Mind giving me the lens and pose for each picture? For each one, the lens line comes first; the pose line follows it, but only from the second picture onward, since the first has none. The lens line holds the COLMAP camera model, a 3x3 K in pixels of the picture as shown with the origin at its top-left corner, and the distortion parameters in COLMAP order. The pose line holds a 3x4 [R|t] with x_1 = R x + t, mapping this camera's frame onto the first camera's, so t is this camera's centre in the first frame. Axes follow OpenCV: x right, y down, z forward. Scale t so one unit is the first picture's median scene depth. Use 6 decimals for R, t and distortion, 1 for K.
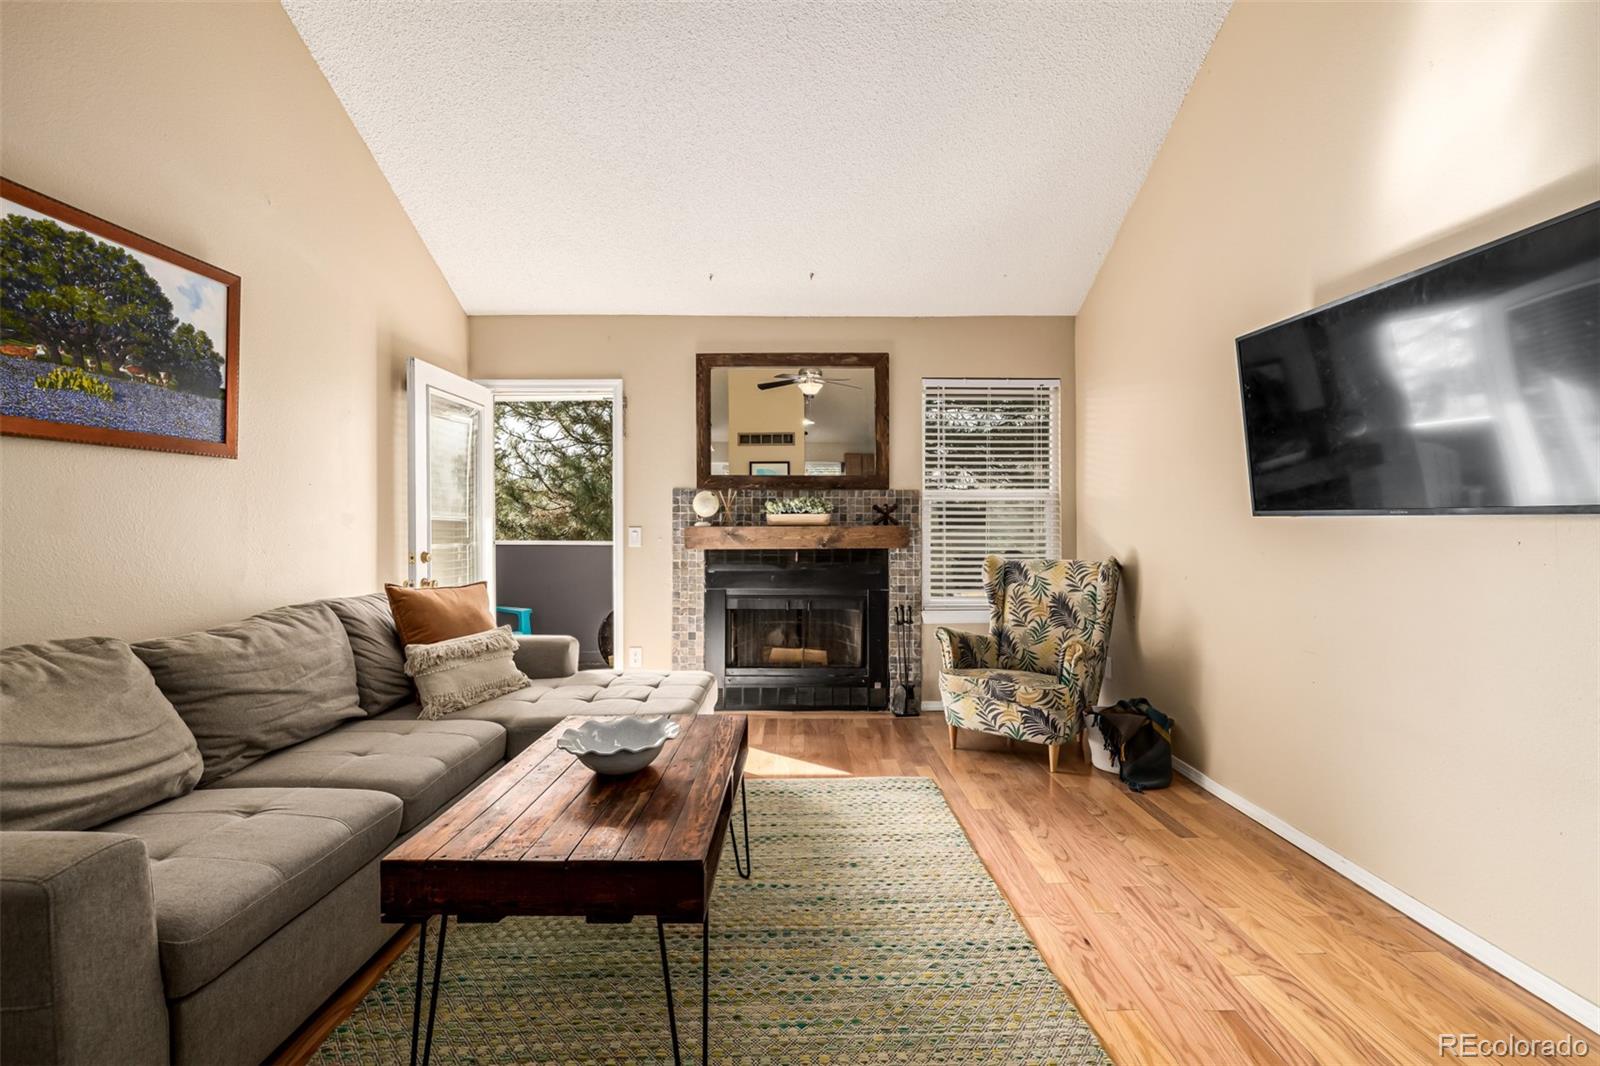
lens RADIAL K [[676.1, 0, 800.7], [0, 676.1, 530.6], [0, 0, 1]] dist [0.001035, 0.001031]
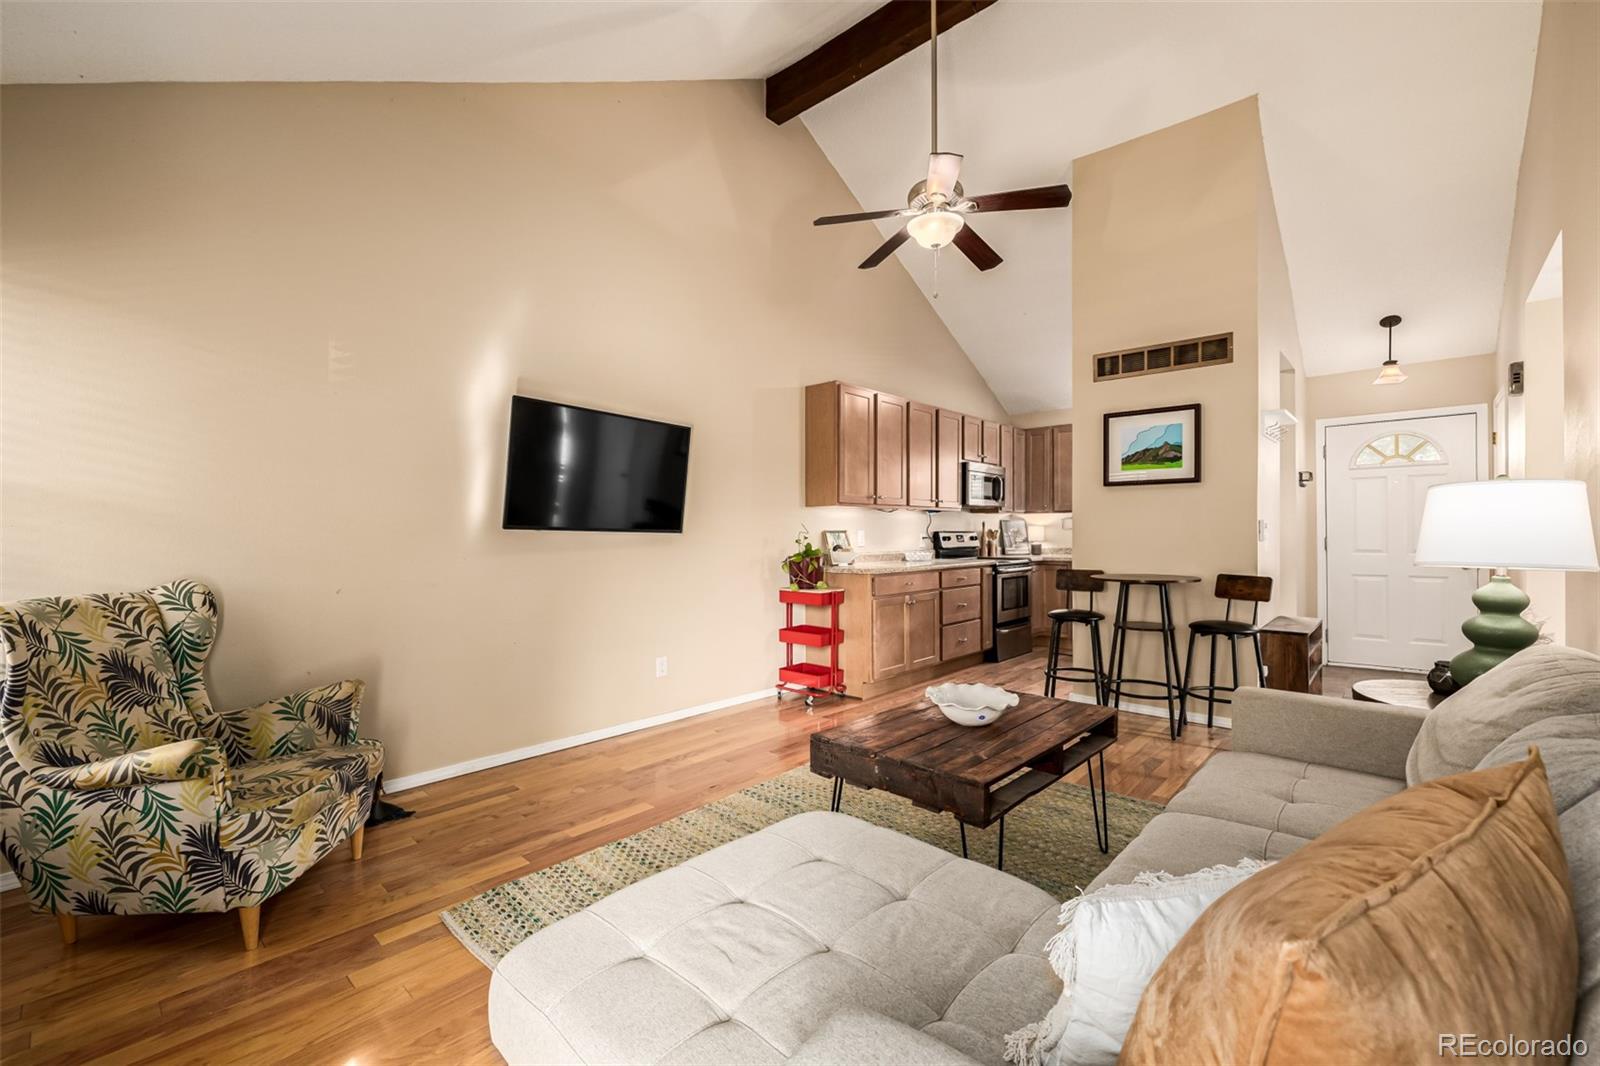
lens RADIAL K [[676.1, 0, 797.0], [0, 676.1, 531.7], [0, 0, 1]] dist [0.001035, 0.001031]
pose [[-0.727821, 0.005240, 0.685747, -0.516735], [0.002430, 0.999984, -0.005062, -0.006381], [-0.685763, -0.002017, -0.727822, 1.224991]]
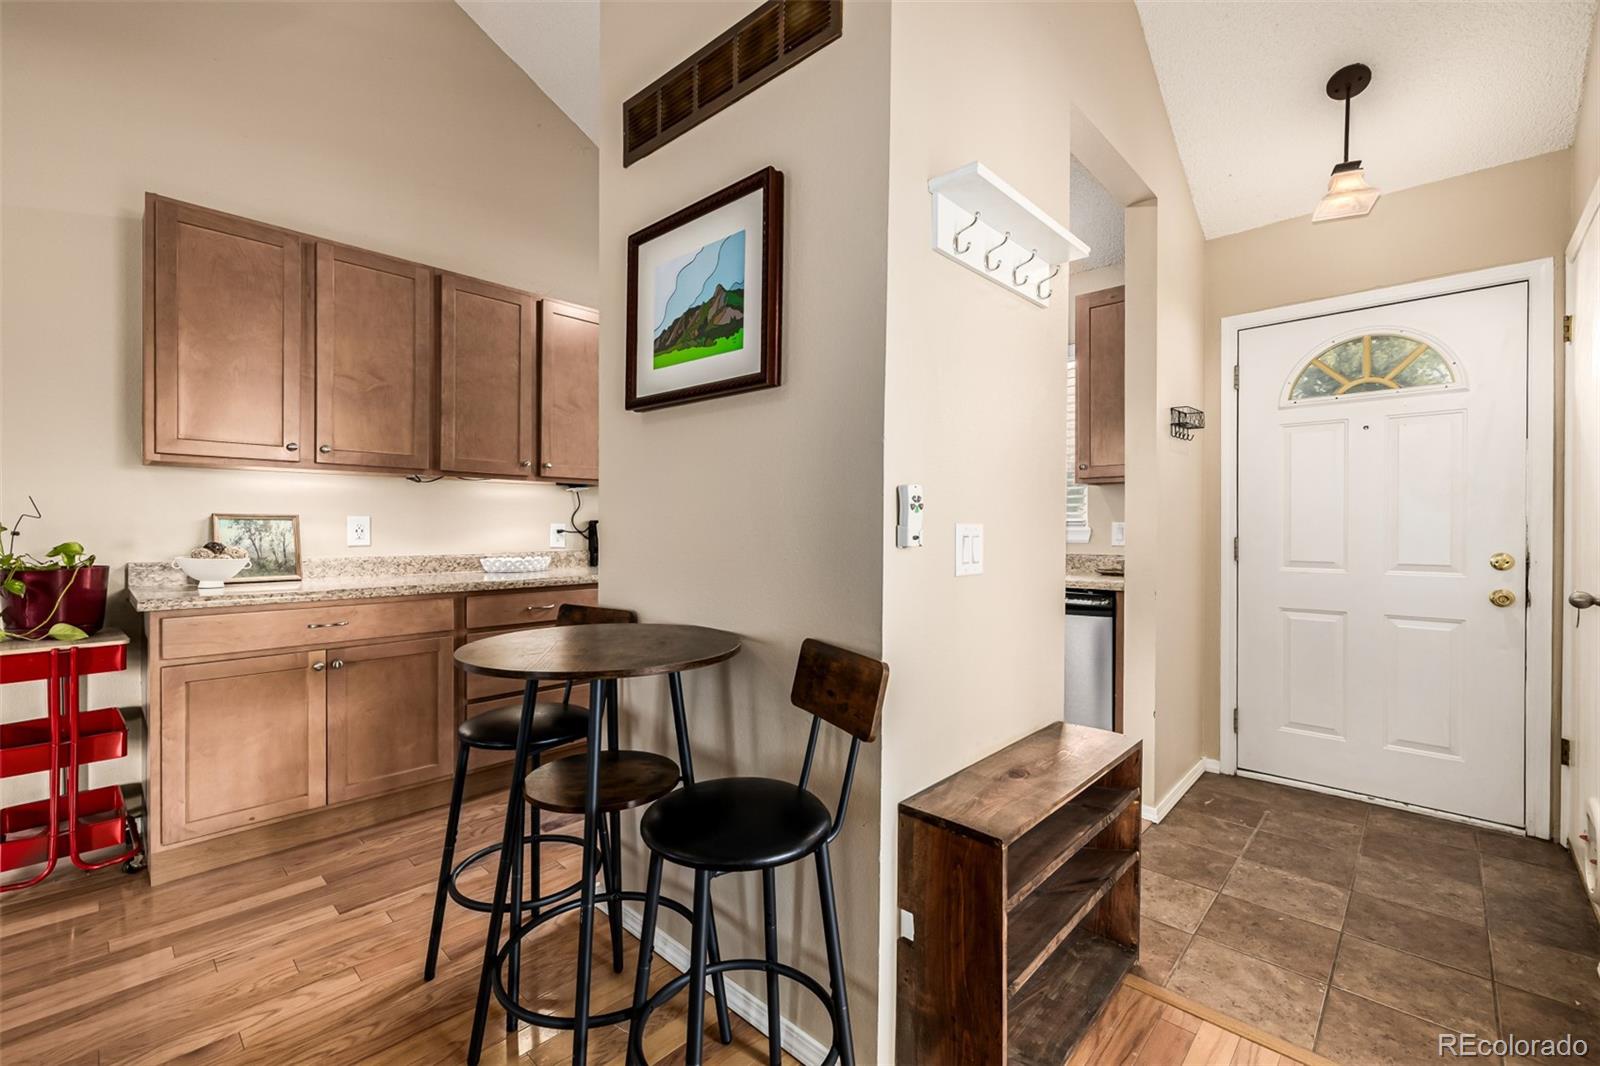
lens RADIAL K [[676.1, 0, 803.1], [0, 676.1, 529.6], [0, 0, 1]] dist [0.001035, 0.001031]
pose [[-0.716379, -0.006814, 0.697678, -0.537474], [-0.006609, 0.999974, 0.002981, -0.005490], [-0.697680, -0.002475, -0.716405, 0.069773]]
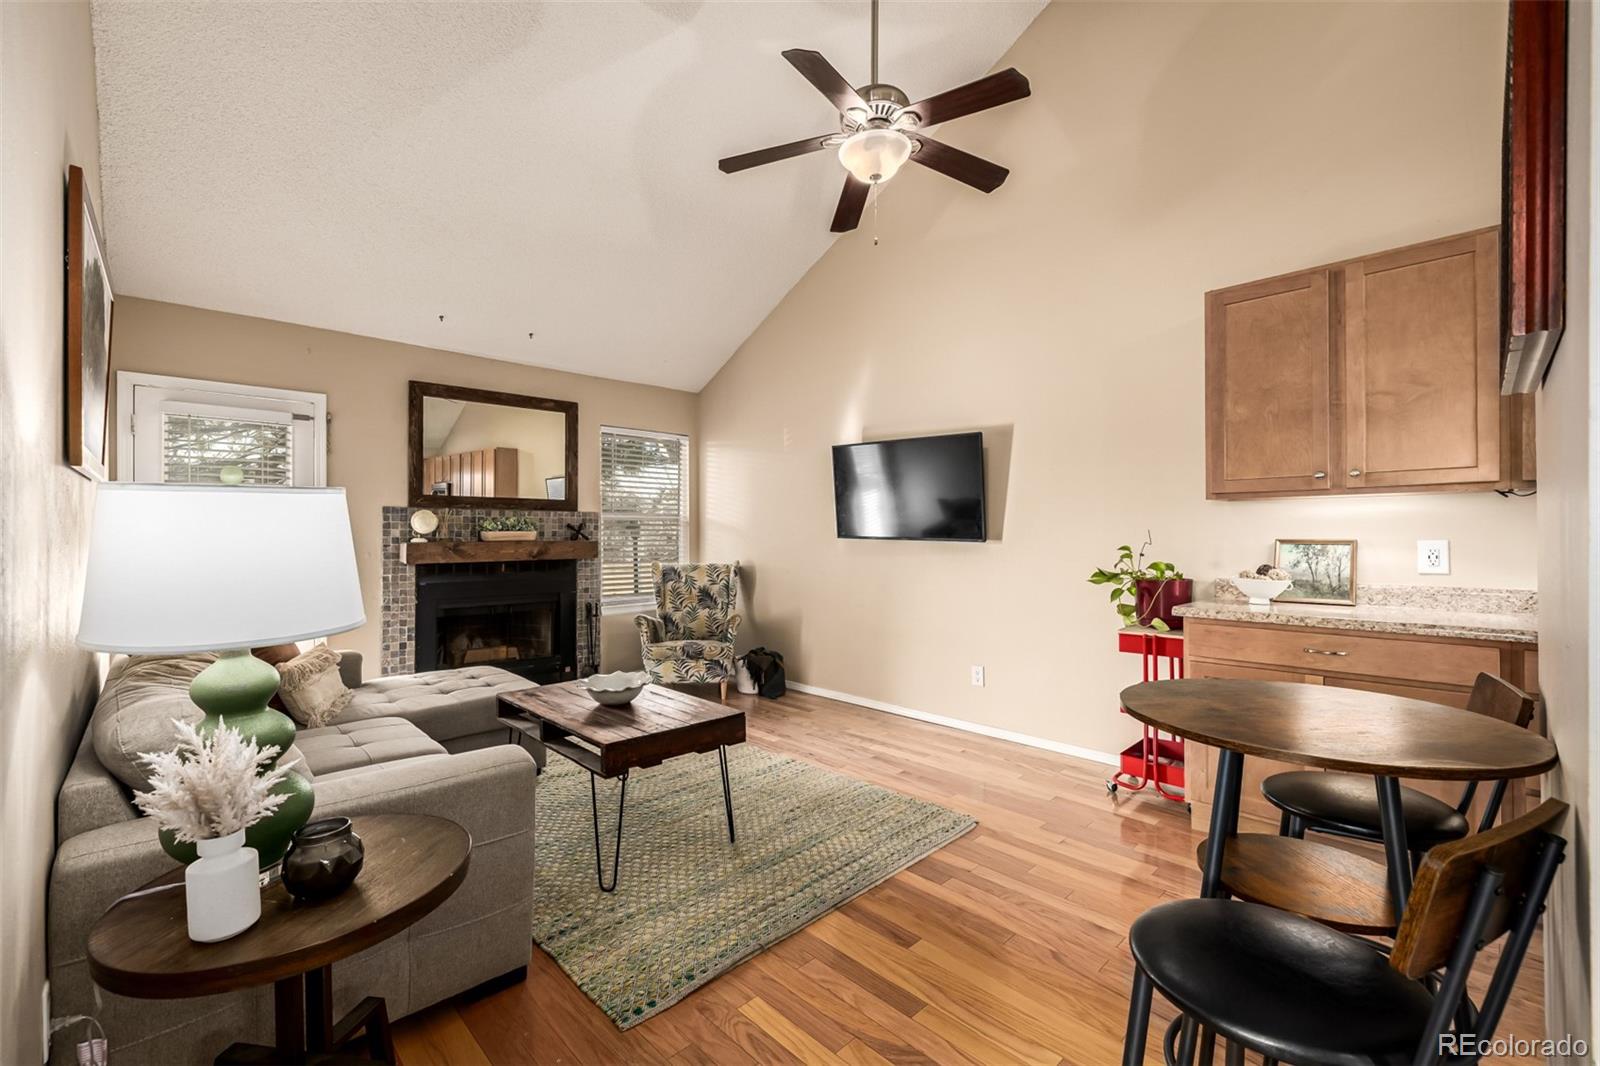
lens RADIAL K [[676.1, 0, 785.7], [0, 676.1, 532.0], [0, 0, 1]] dist [0.001035, 0.001031]
pose [[0.734830, 0.002301, 0.678247, -0.586304], [0.000034, 0.999994, -0.003429, -0.025121], [-0.678251, 0.002543, 0.734826, -0.249543]]
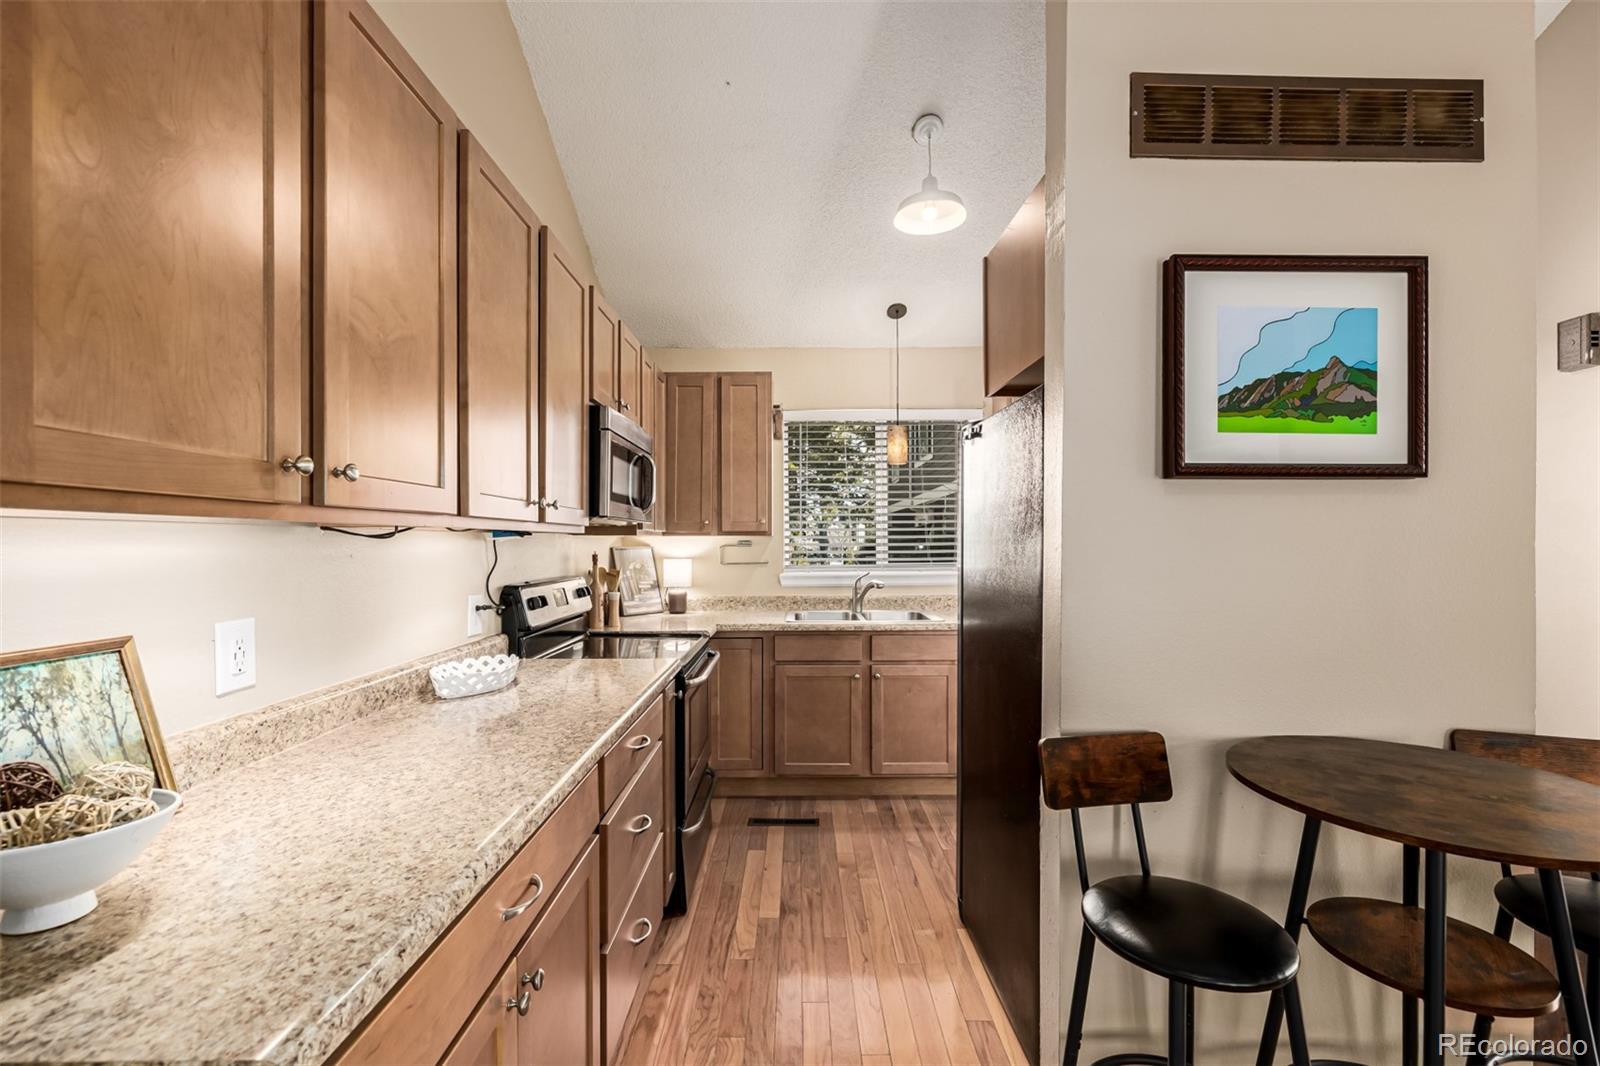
lens RADIAL K [[676.1, 0, 796.7], [0, 676.1, 543.4], [0, 0, 1]] dist [0.001035, 0.001031]
pose [[-0.999887, 0.002454, 0.014812, 0.235770], [0.002421, 0.999994, -0.002293, -0.061173], [-0.014817, -0.002257, -0.999888, 0.218589]]
